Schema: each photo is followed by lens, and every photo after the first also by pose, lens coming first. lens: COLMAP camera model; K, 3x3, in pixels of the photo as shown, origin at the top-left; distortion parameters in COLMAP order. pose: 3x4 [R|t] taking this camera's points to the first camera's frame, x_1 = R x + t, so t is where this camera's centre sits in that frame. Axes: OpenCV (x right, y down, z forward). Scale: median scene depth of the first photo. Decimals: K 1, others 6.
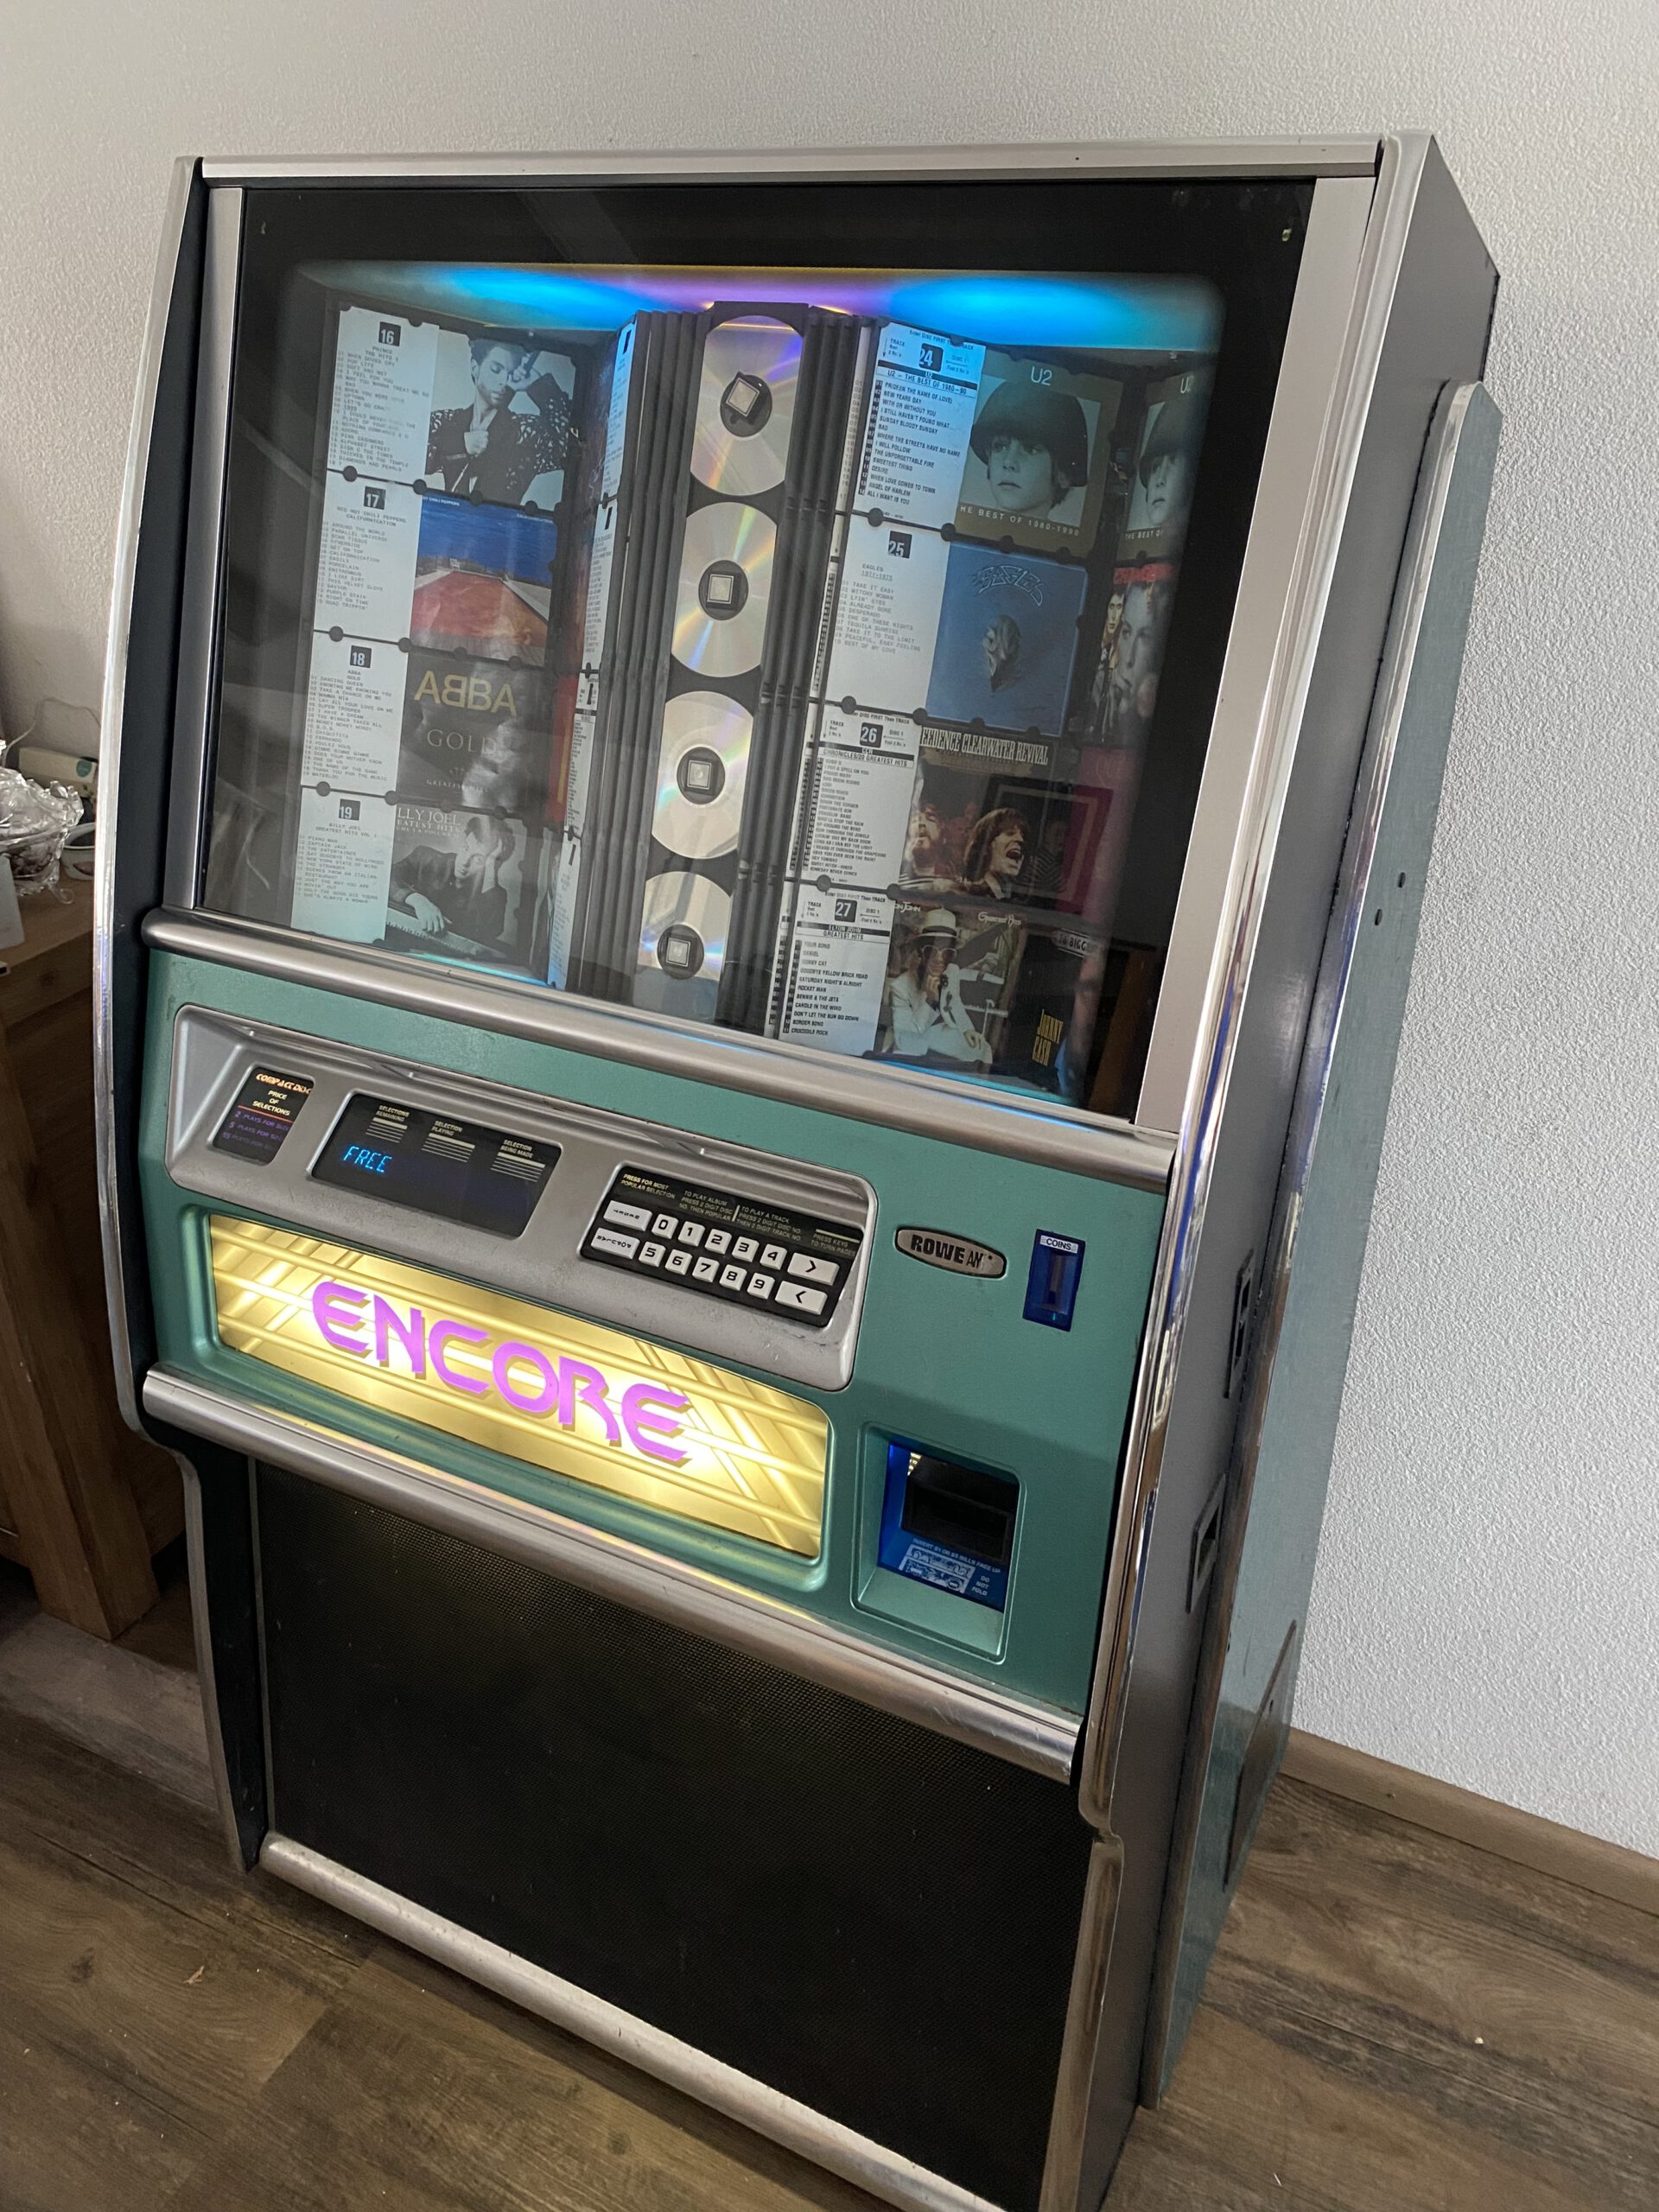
lens RADIAL K [[1668.4, 0, 845.8], [0, 1668.4, 1123.1], [0, 0, 1]] dist [0.048125, -0.049602]
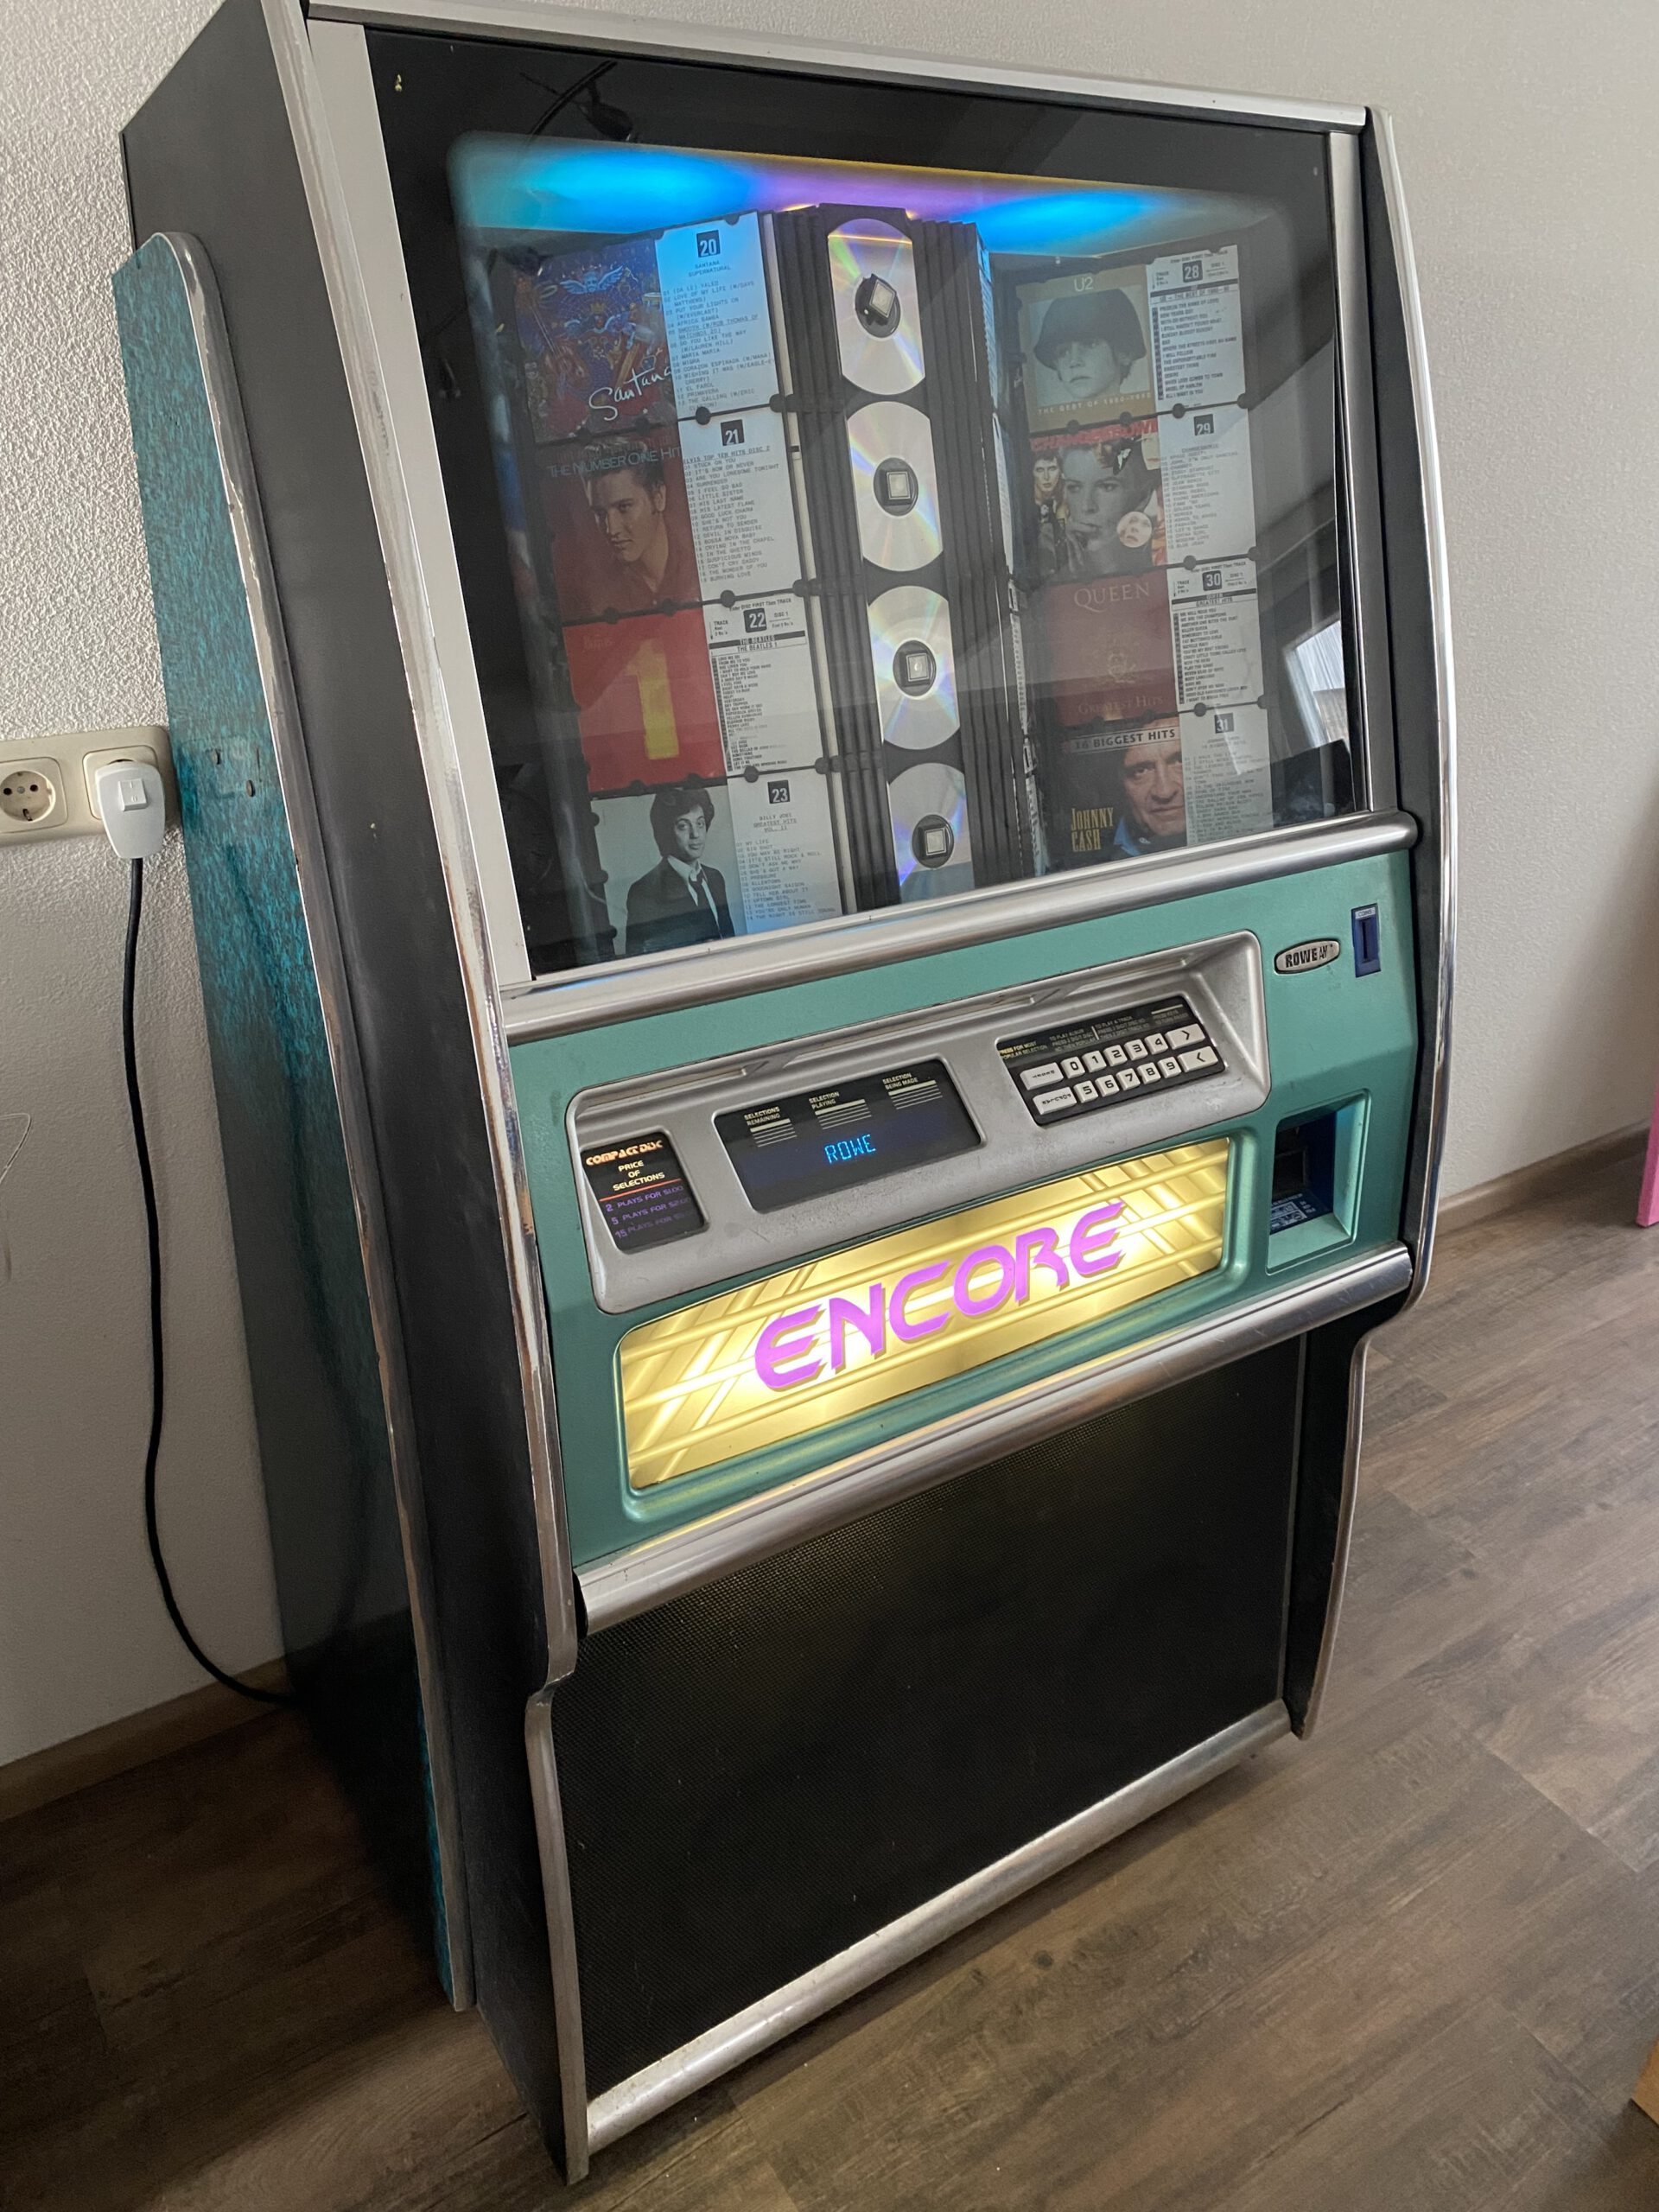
lens RADIAL K [[1668.4, 0, 833.9], [0, 1668.4, 1121.3], [0, 0, 1]] dist [0.048125, -0.049602]
pose [[0.479900, -0.392099, 0.784828, -1.019979], [0.370506, 0.901461, 0.223815, -0.201732], [-0.795249, 0.183375, 0.577886, 0.479347]]
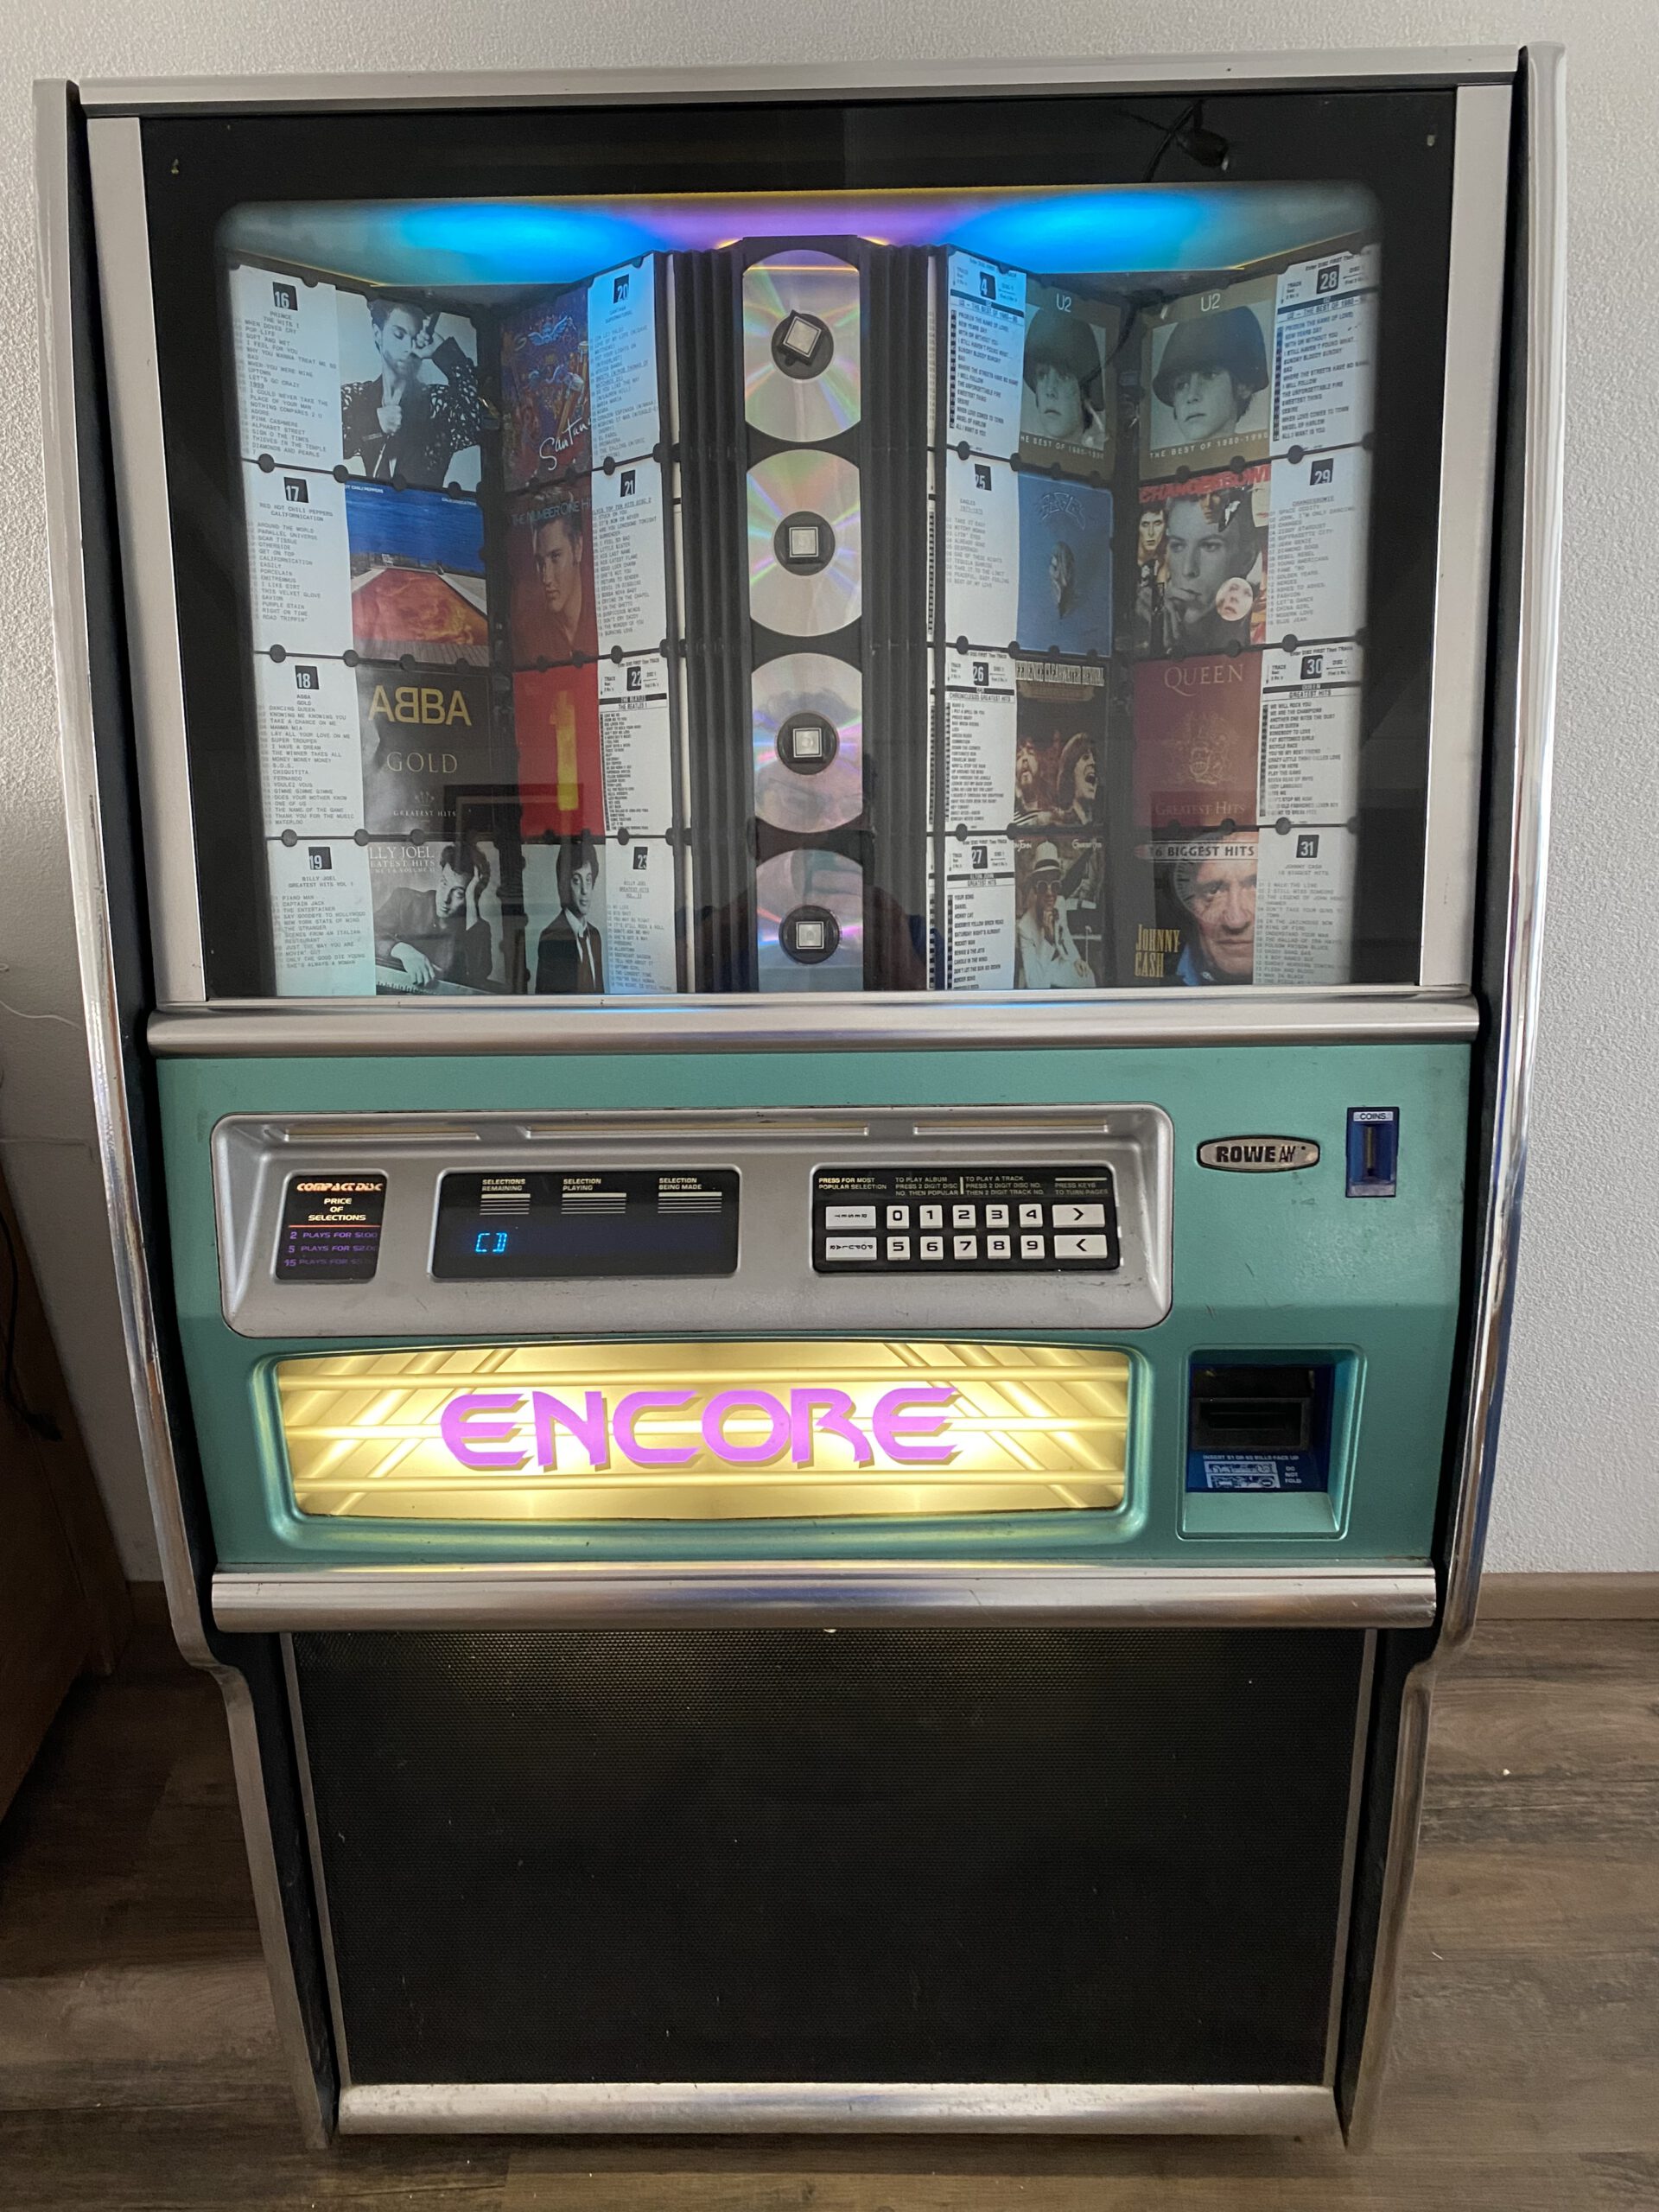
lens RADIAL K [[1668.4, 0, 831.6], [0, 1668.4, 1113.2], [0, 0, 1]] dist [0.048125, -0.049602]
pose [[0.893695, -0.223605, 0.388986, -0.476024], [0.229222, 0.972829, 0.032583, -0.032945], [-0.385703, 0.060045, 0.920667, 0.141428]]
